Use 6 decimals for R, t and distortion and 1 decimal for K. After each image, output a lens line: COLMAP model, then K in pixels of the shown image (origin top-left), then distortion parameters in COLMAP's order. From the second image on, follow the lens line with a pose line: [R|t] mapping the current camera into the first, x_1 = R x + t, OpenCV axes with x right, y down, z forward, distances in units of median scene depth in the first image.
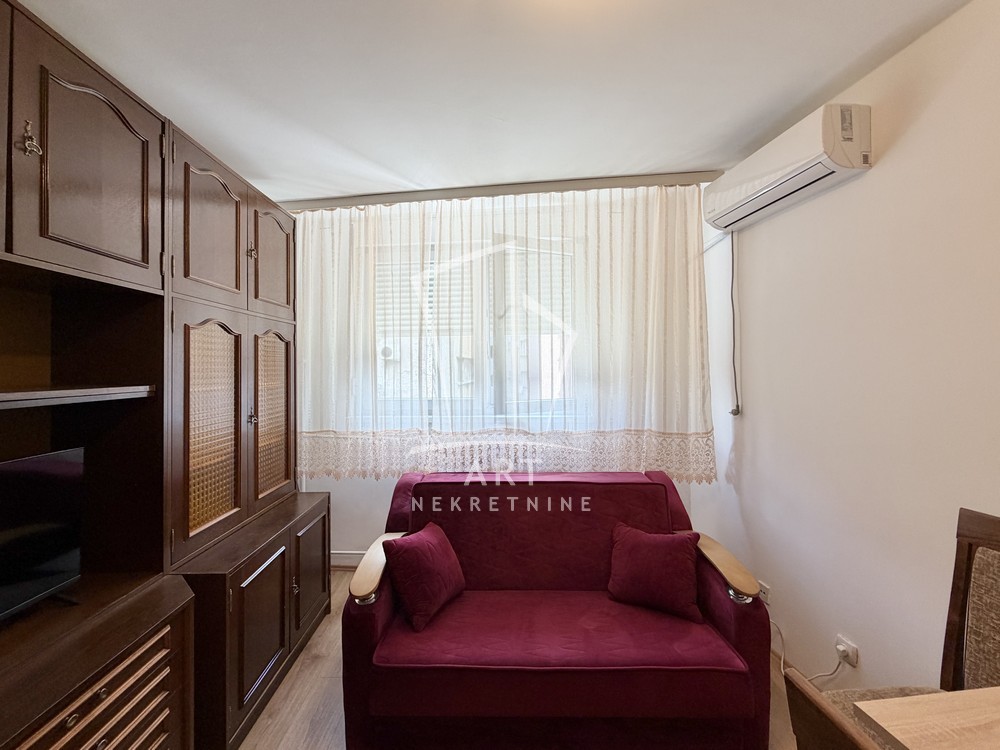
lens RADIAL K [[433.5, 0, 504.6], [0, 433.5, 365.9], [0, 0, 1]] dist [-0.004391, 0.000167]
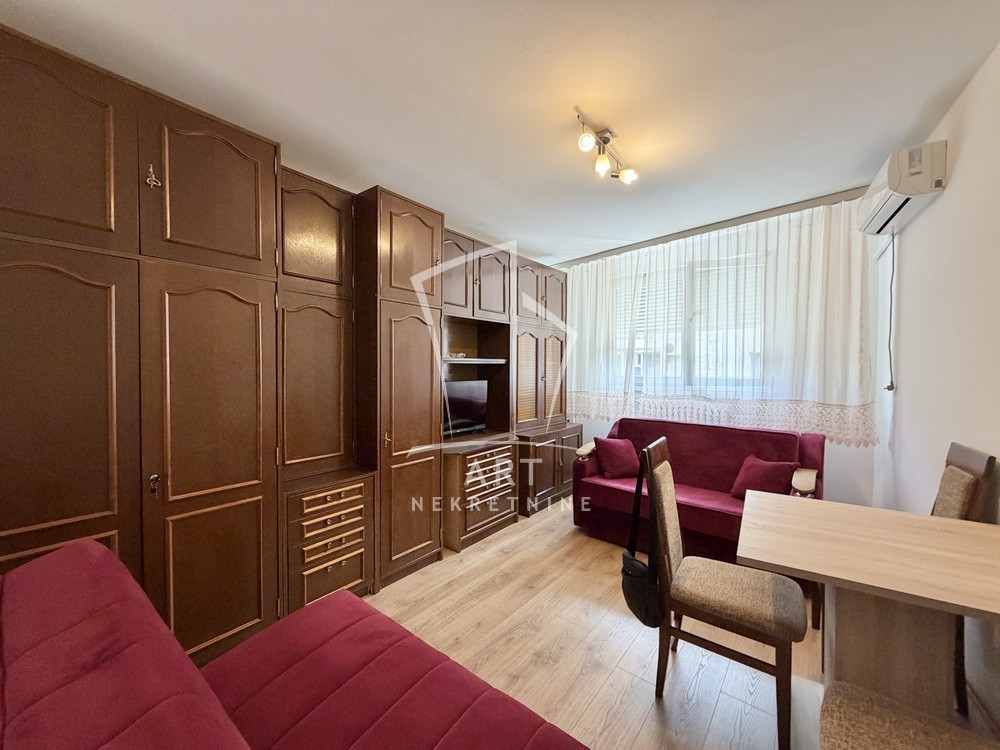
lens RADIAL K [[433.5, 0, 499.1], [0, 433.5, 375.8], [0, 0, 1]] dist [-0.004391, 0.000167]
pose [[0.773343, 0.017480, -0.633747, 0.476541], [-0.000663, 0.999642, 0.026763, 0.044766], [0.633988, -0.020277, 0.773077, -0.618643]]
